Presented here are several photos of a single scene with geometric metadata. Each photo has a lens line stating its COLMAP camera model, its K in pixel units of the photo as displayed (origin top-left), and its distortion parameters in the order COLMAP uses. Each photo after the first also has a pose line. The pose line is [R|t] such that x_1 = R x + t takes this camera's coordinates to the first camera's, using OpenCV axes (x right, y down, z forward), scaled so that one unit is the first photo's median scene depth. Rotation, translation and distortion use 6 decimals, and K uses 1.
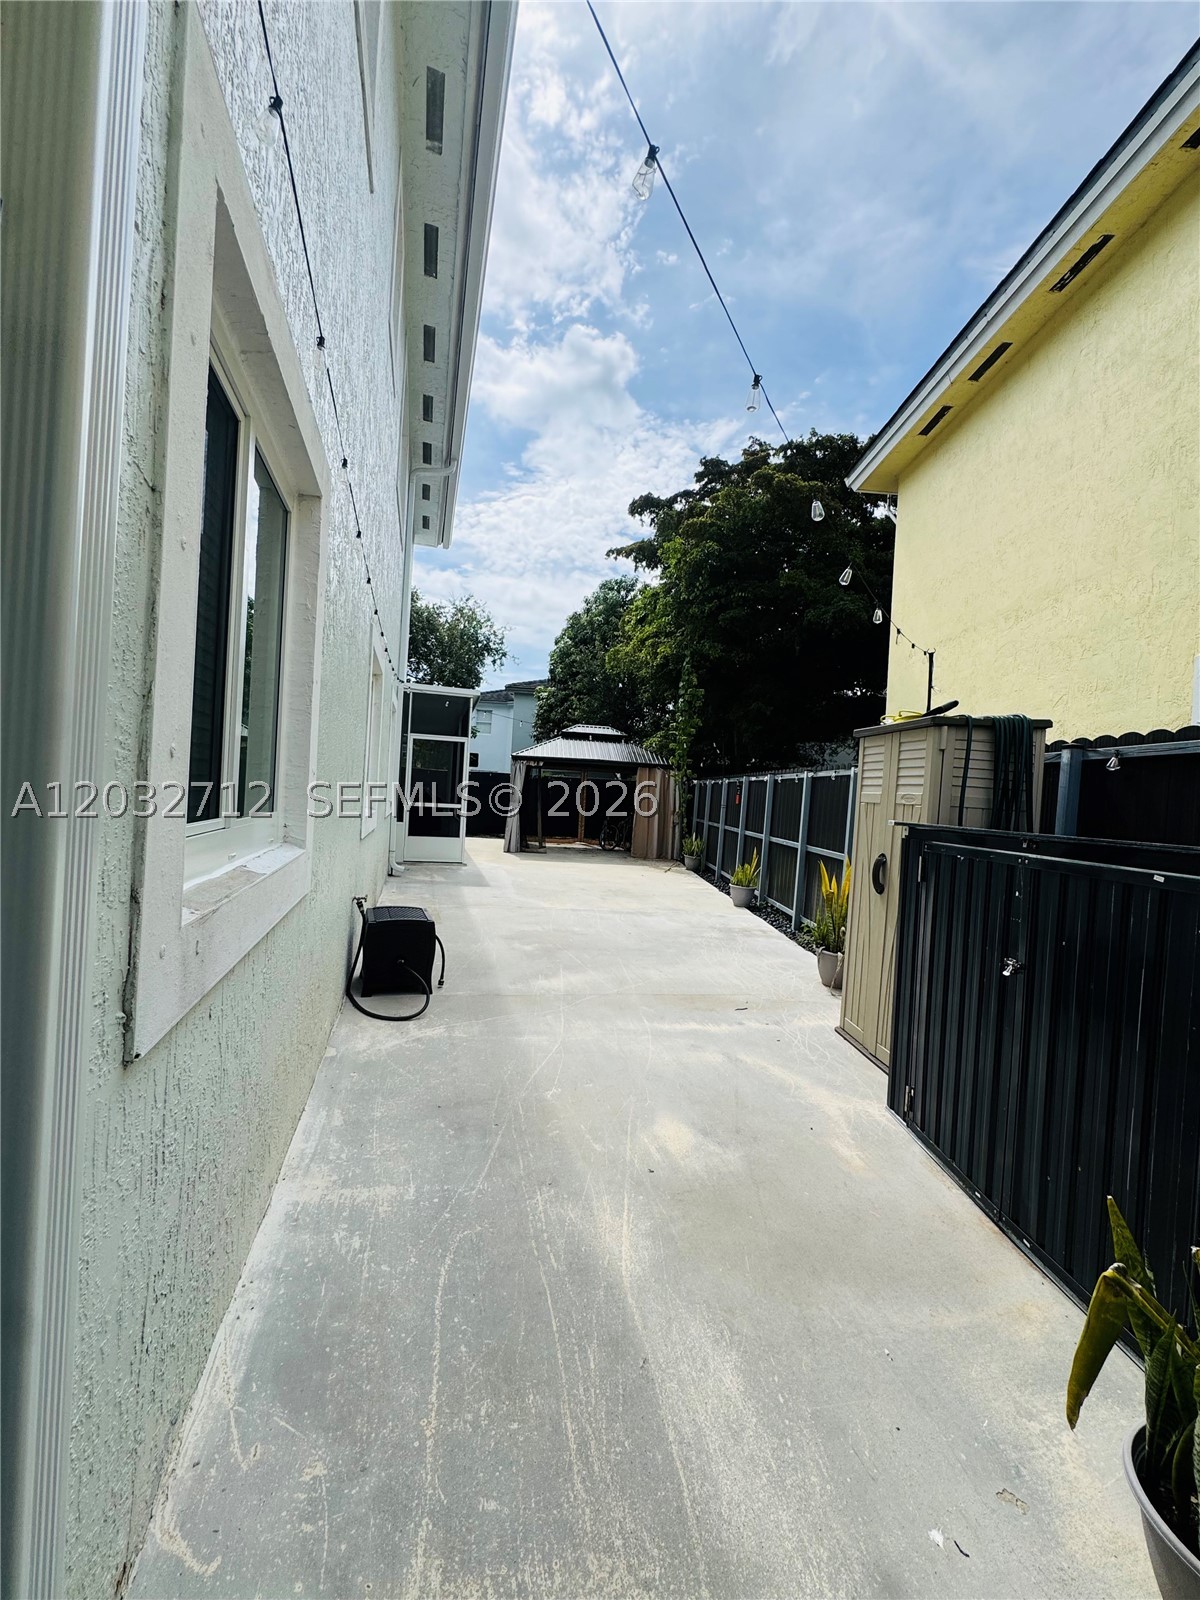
lens RADIAL K [[642.2, 0, 600.0], [0, 642.2, 800.0], [0, 0, 1]] dist [-0.001769, 0.001075]
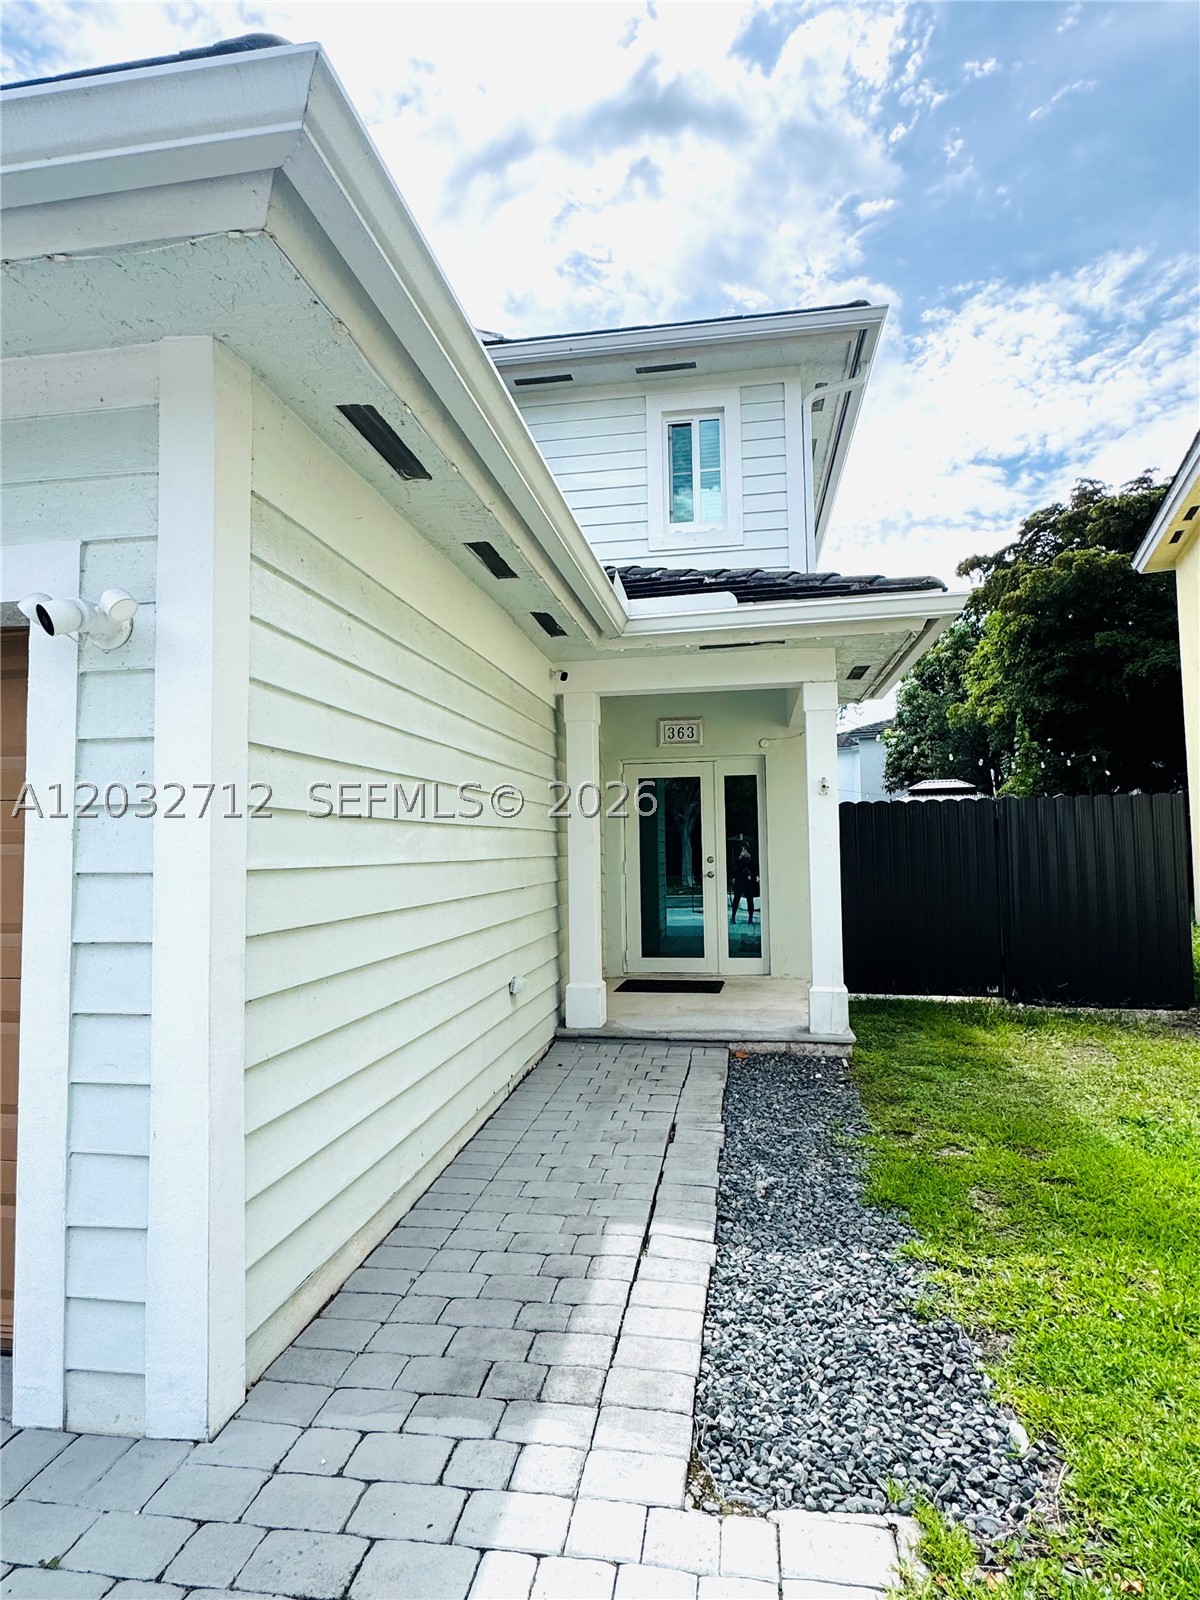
lens RADIAL K [[877.8, 0, 600.0], [0, 877.8, 800.0], [0, 0, 1]] dist [-0.001774, 0.002171]
pose [[0.906097, -0.096367, -0.411949, 0.074086], [0.064960, 0.993856, -0.089611, 0.009500], [0.418054, 0.054436, 0.906790, -0.535347]]
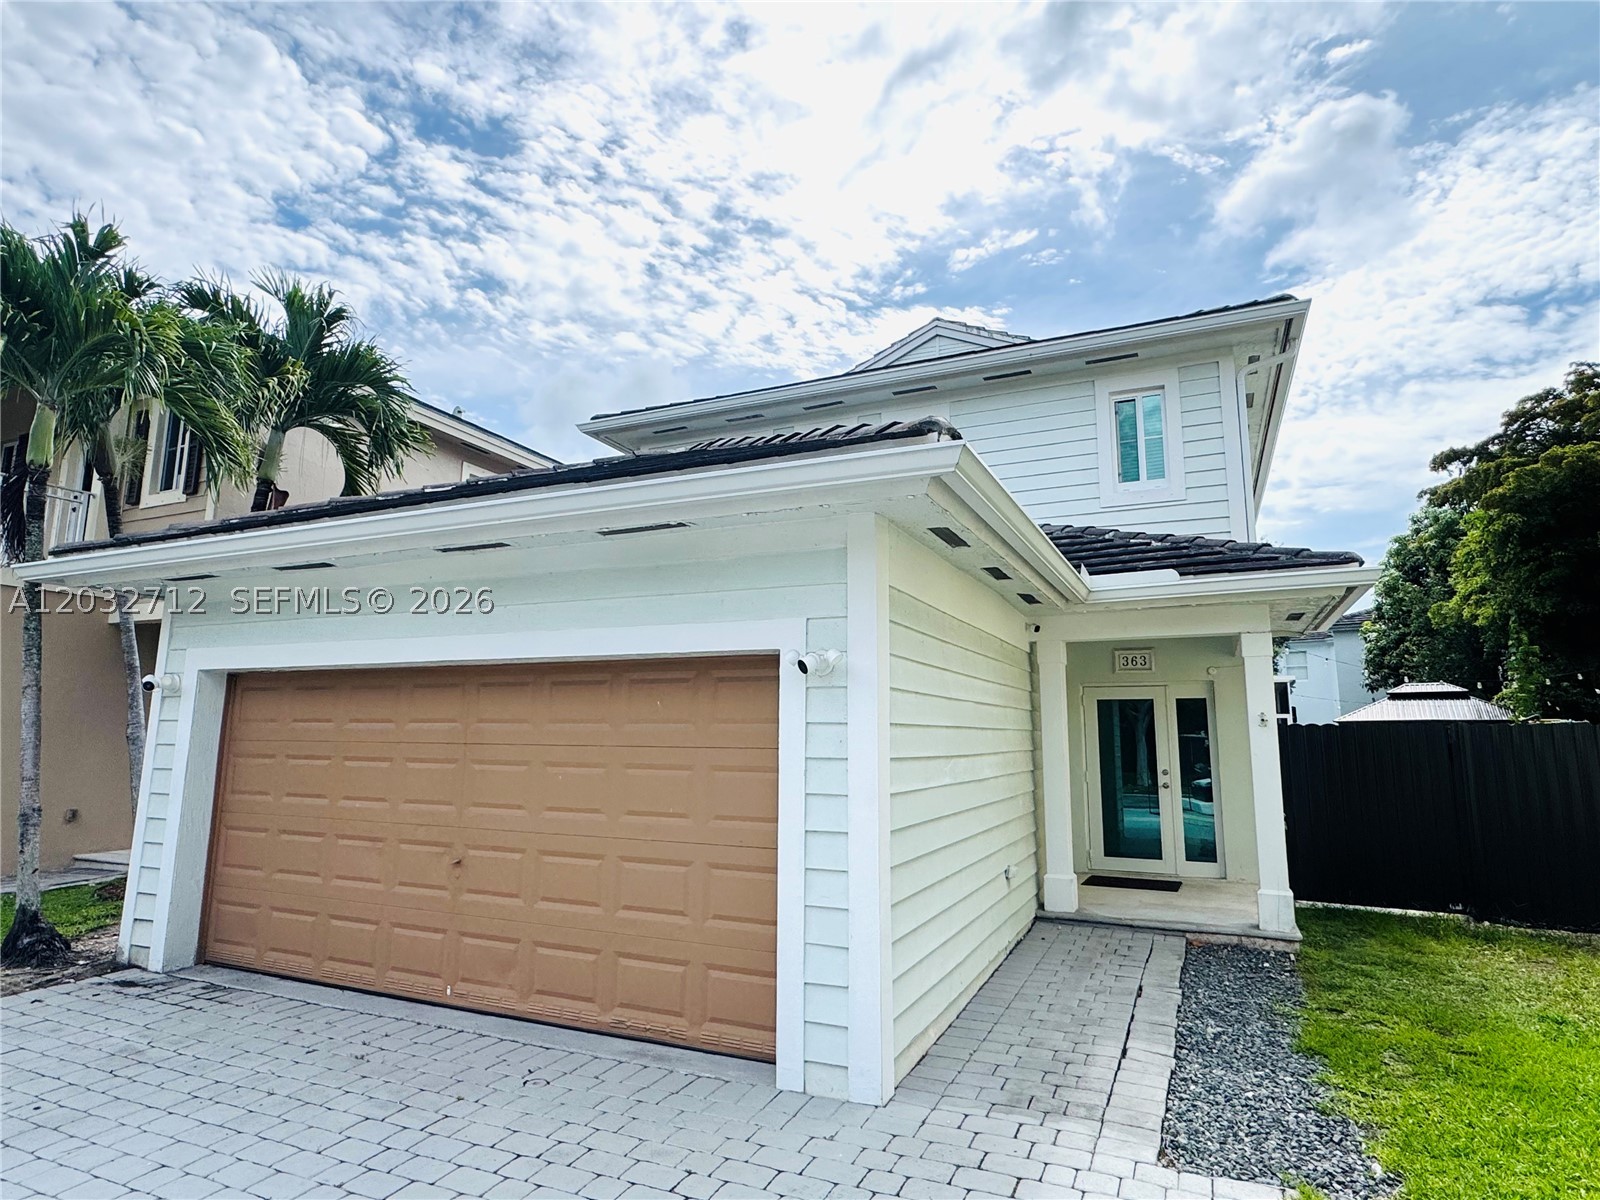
lens RADIAL K [[877.8, 0, 800.0], [0, 877.8, 600.0], [0, 0, 1]] dist [-0.001774, 0.002171]
pose [[0.765010, -0.153414, -0.625479, 0.119644], [0.033226, 0.979321, -0.199565, -0.002515], [0.643161, 0.131887, 0.754288, -0.667546]]
